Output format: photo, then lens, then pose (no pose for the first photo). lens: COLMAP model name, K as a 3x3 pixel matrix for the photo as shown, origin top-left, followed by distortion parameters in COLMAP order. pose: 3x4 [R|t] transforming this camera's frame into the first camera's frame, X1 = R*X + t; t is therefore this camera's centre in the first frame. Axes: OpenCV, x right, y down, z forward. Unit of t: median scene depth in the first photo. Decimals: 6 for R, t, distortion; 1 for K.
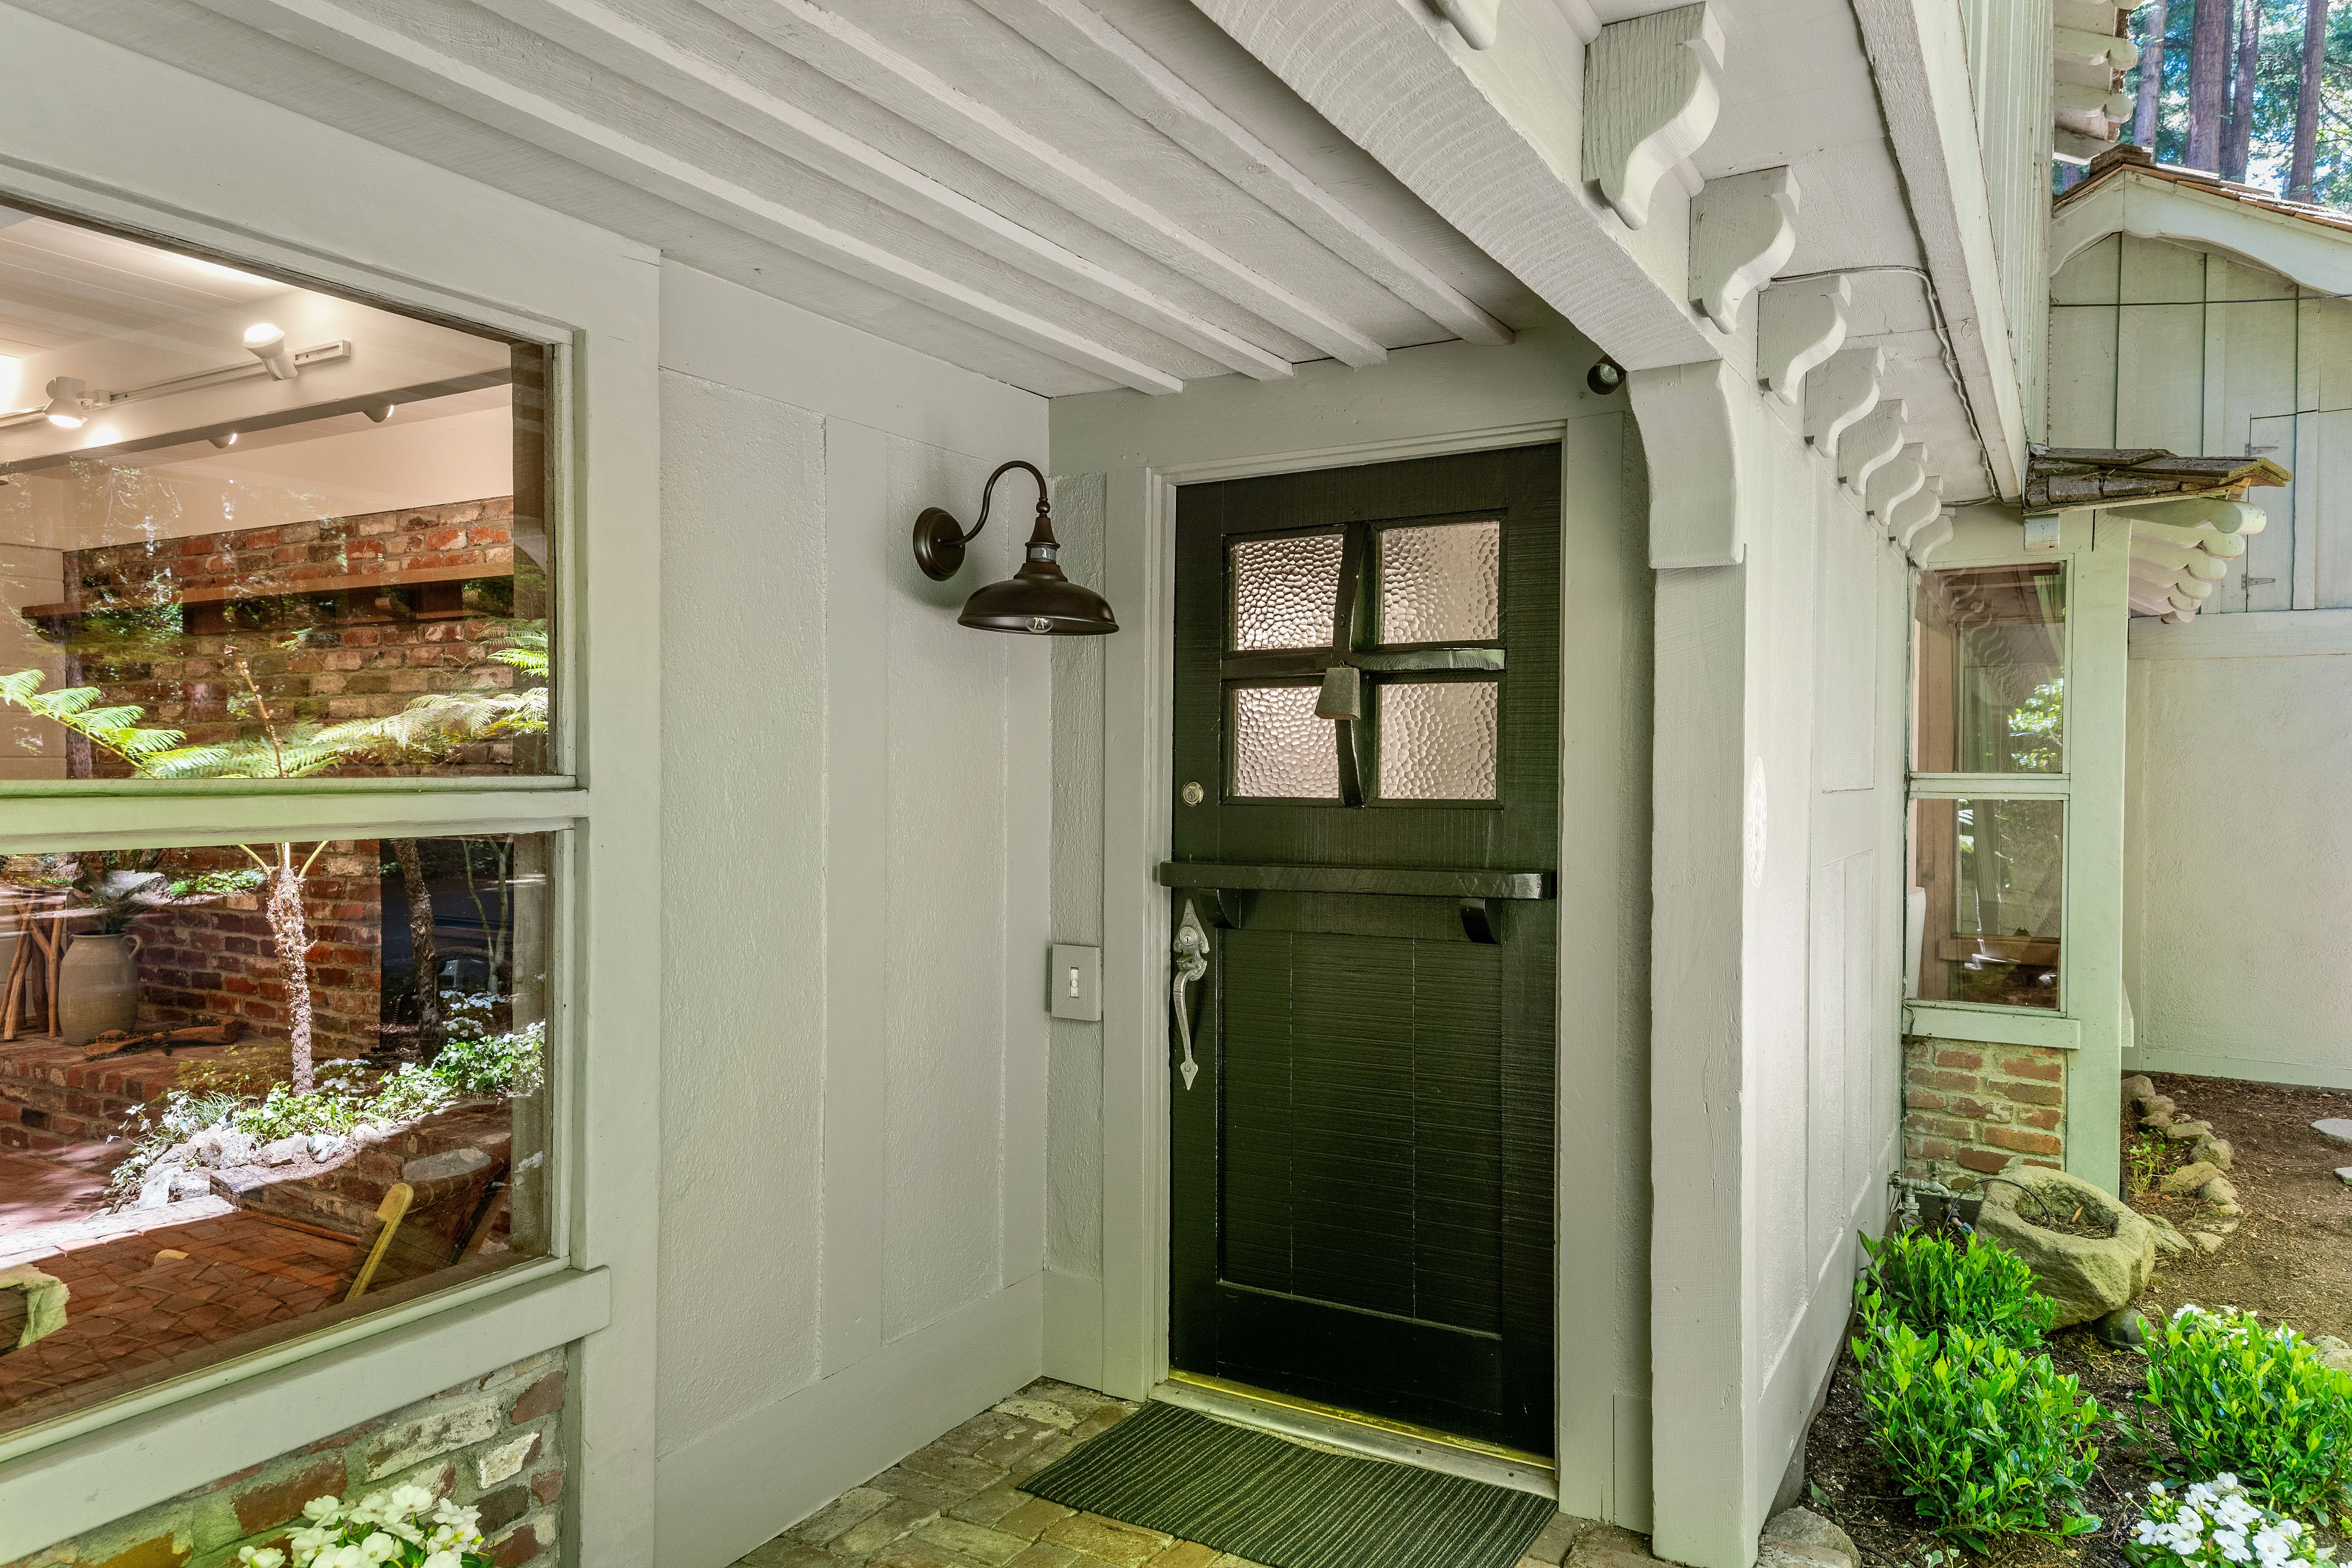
lens RADIAL K [[1517.8, 0, 1181.8], [0, 1517.8, 791.1], [0, 0, 1]] dist [0.039472, -0.001974]
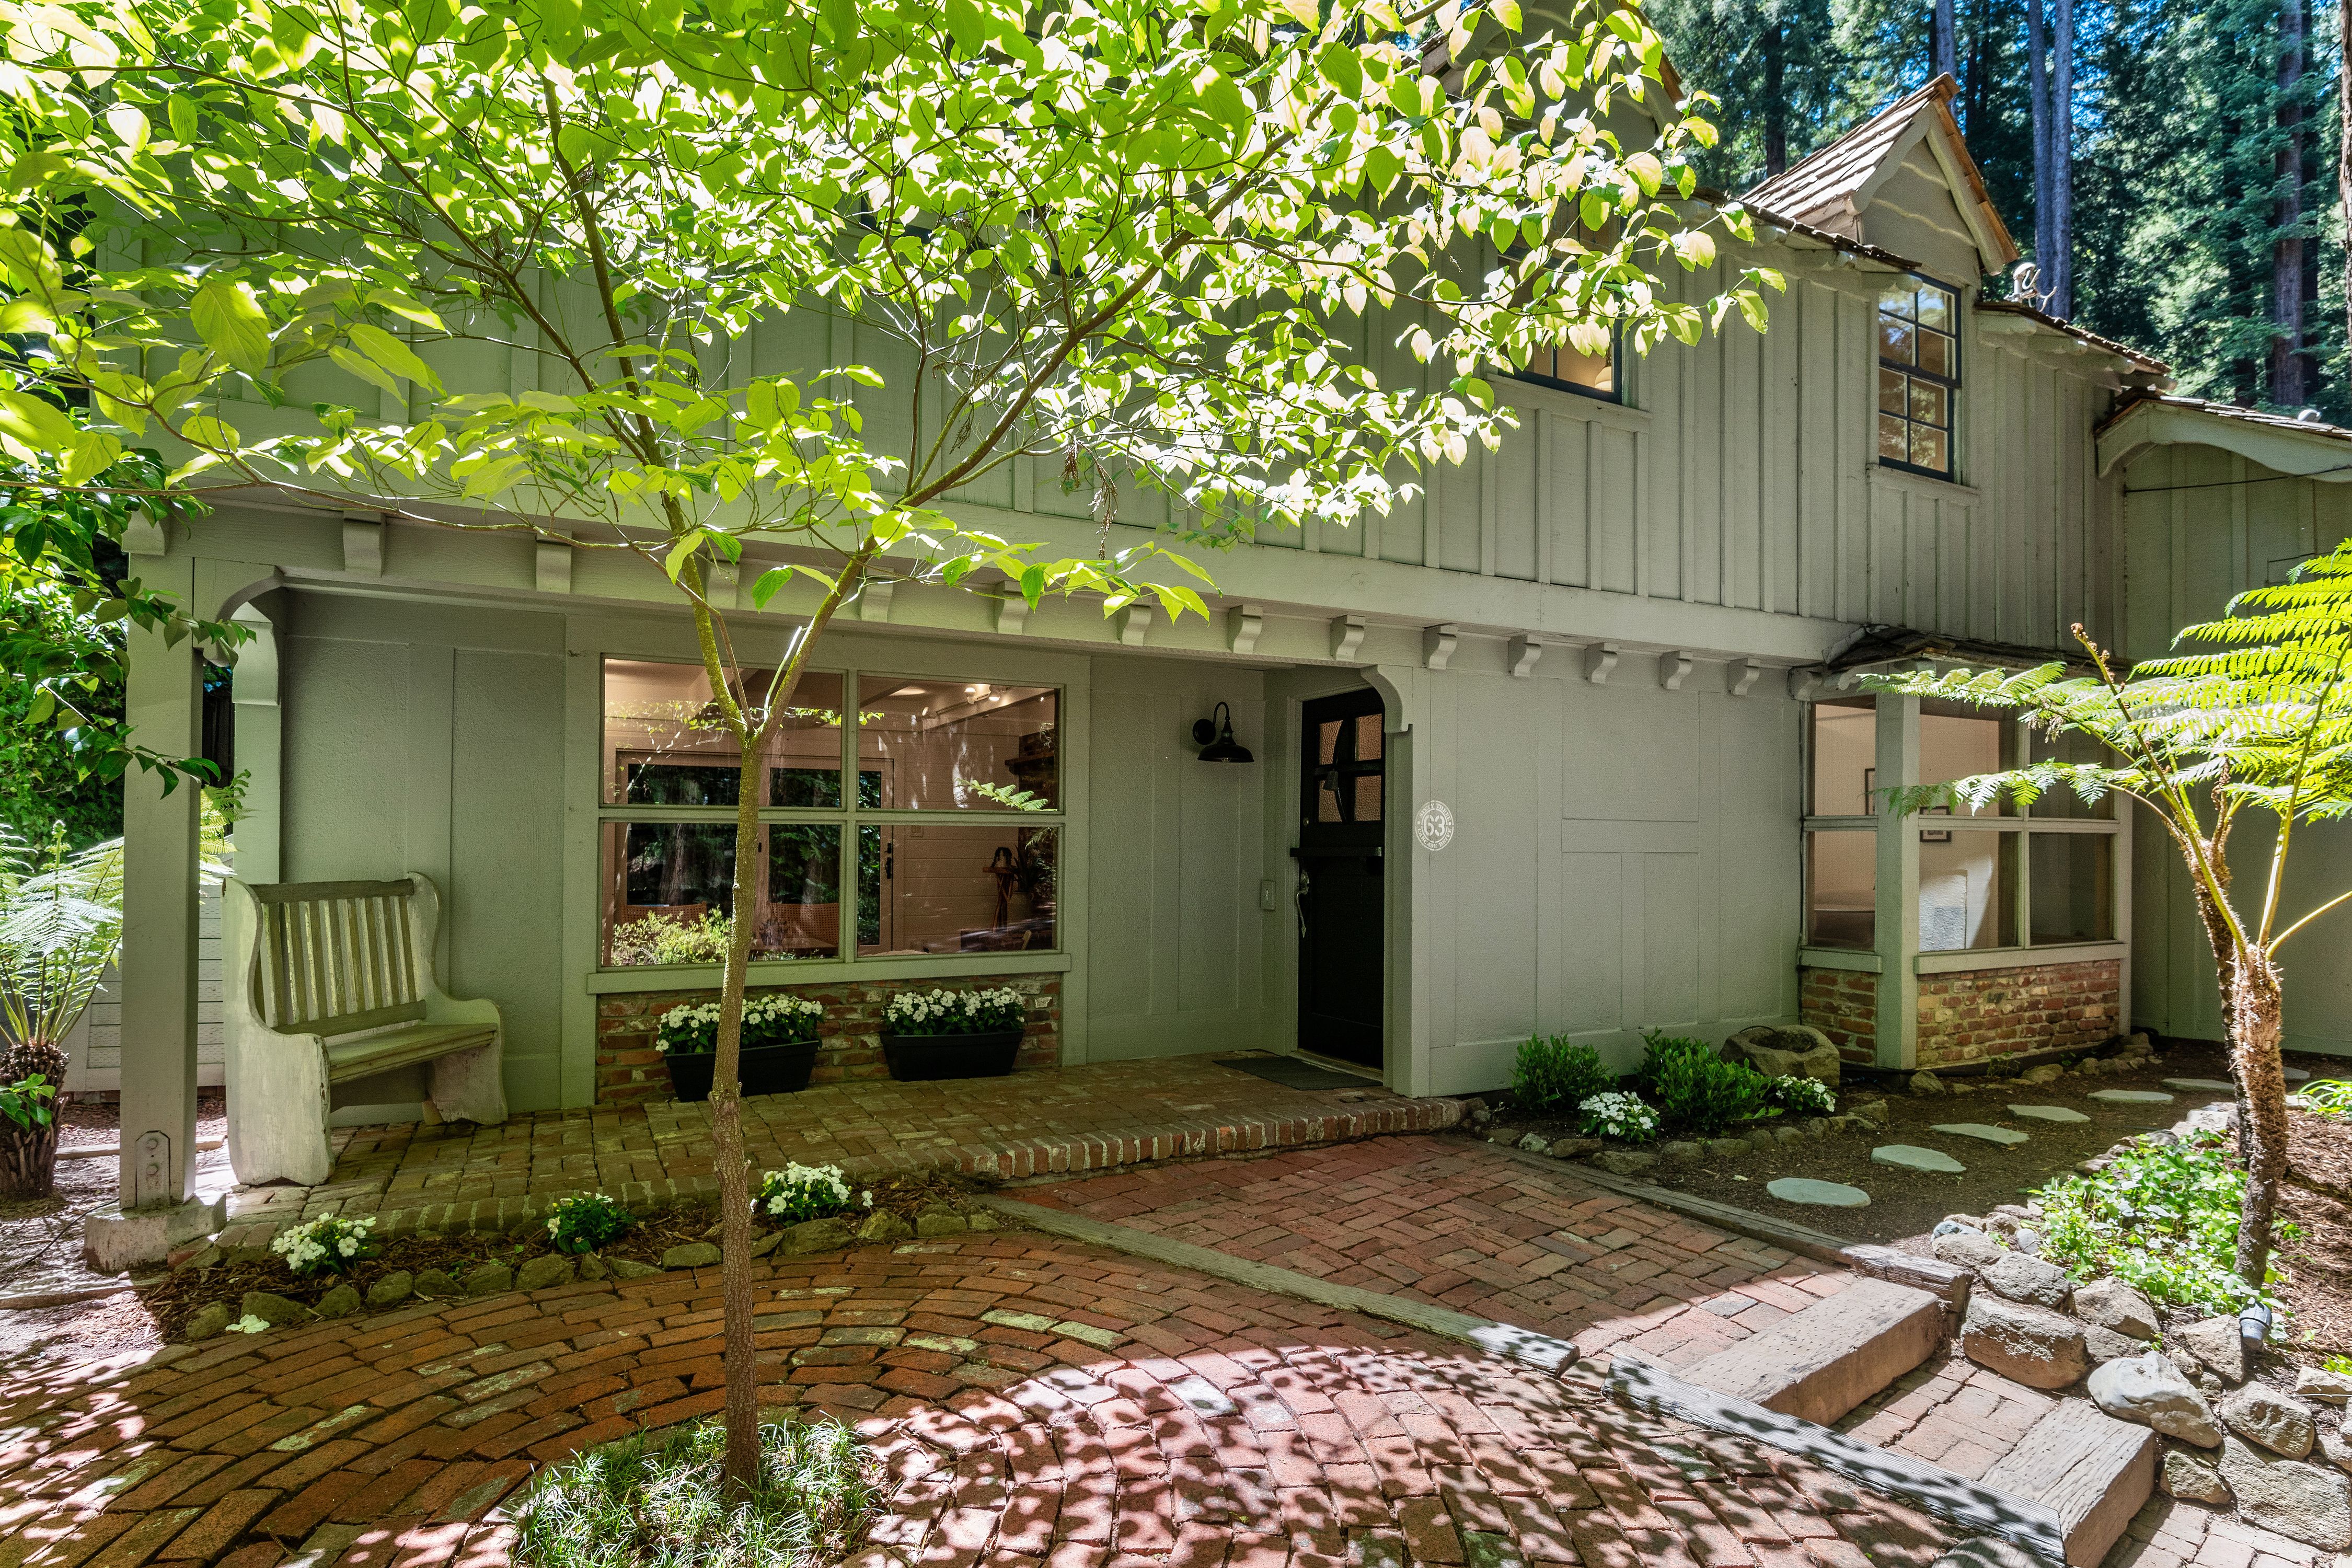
lens RADIAL K [[1223.2, 0, 1172.2], [0, 1223.2, 828.1], [0, 0, 1]] dist [-0.000968, -0.000532]
pose [[0.839692, -0.006481, -0.543024, 0.635479], [-0.012231, 0.999449, -0.030841, 0.053662], [0.542925, 0.032539, 0.839151, -0.576188]]
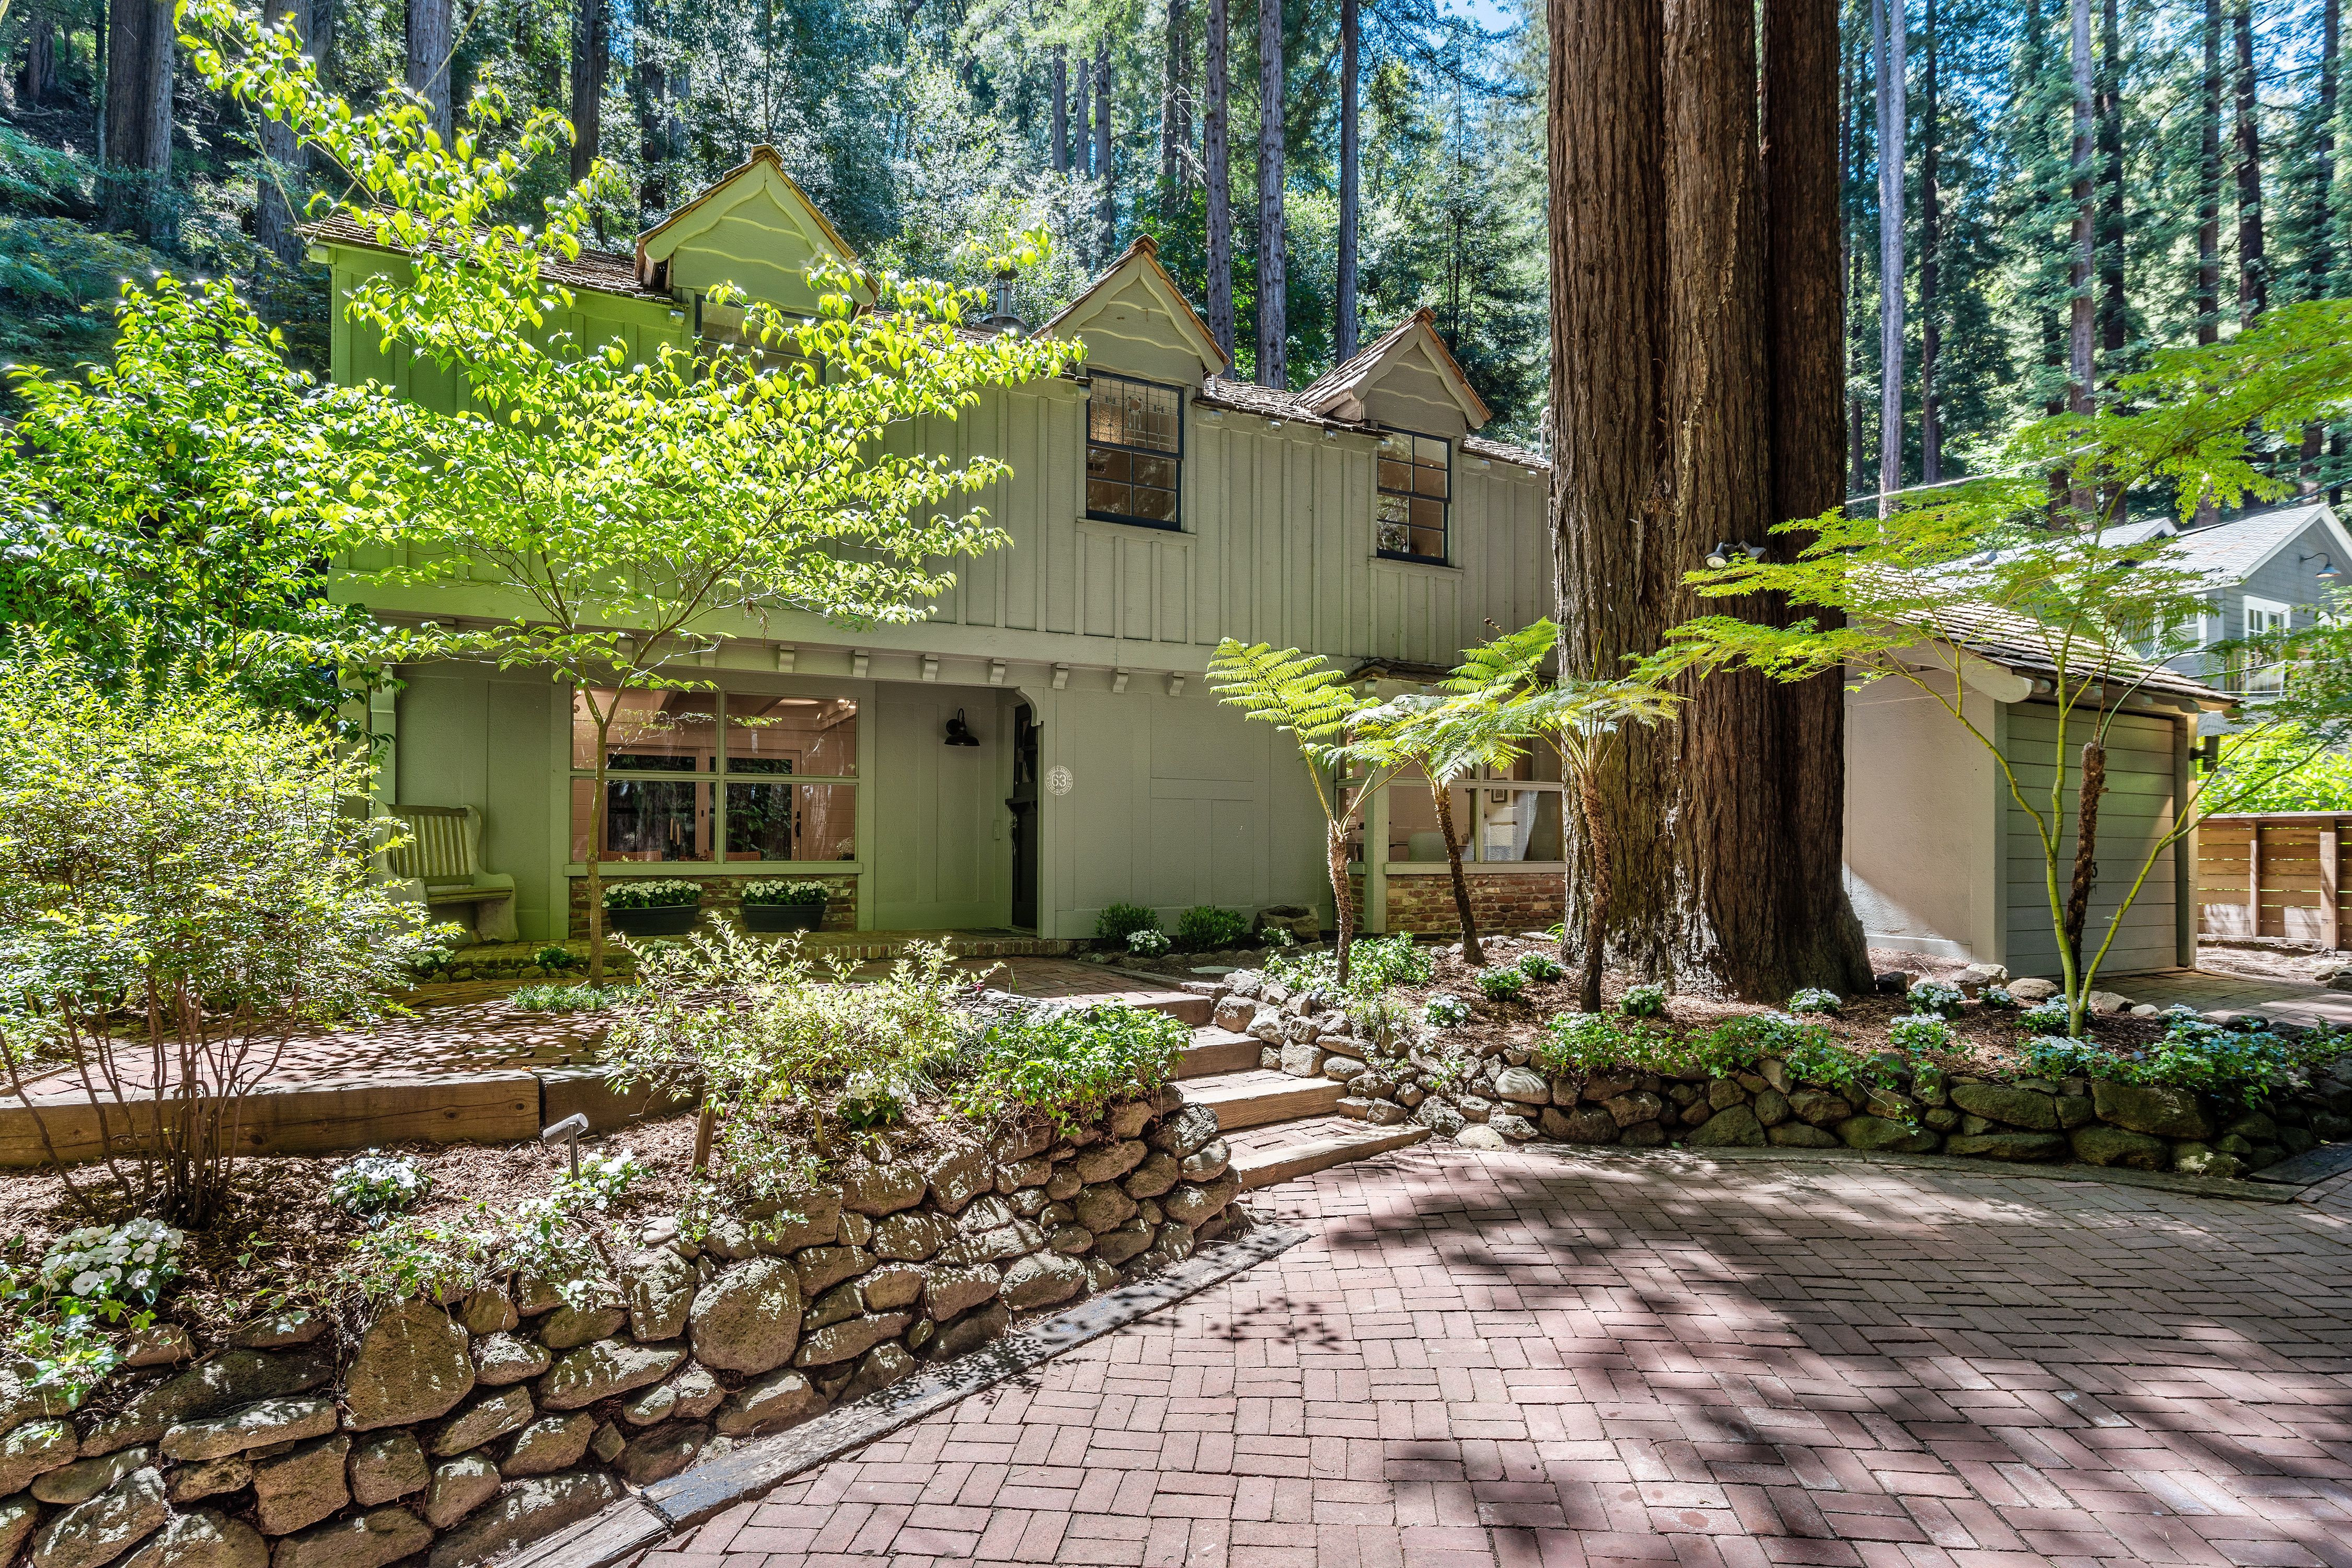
lens RADIAL K [[1203.2, 0, 1173.2], [0, 1203.2, 836.3], [0, 0, 1]] dist [-0.013098, -0.000060]
pose [[0.835549, -0.006275, -0.549380, 1.450967], [-0.009864, 0.999602, -0.026420, 0.154647], [0.549327, 0.027494, 0.835155, -0.993446]]
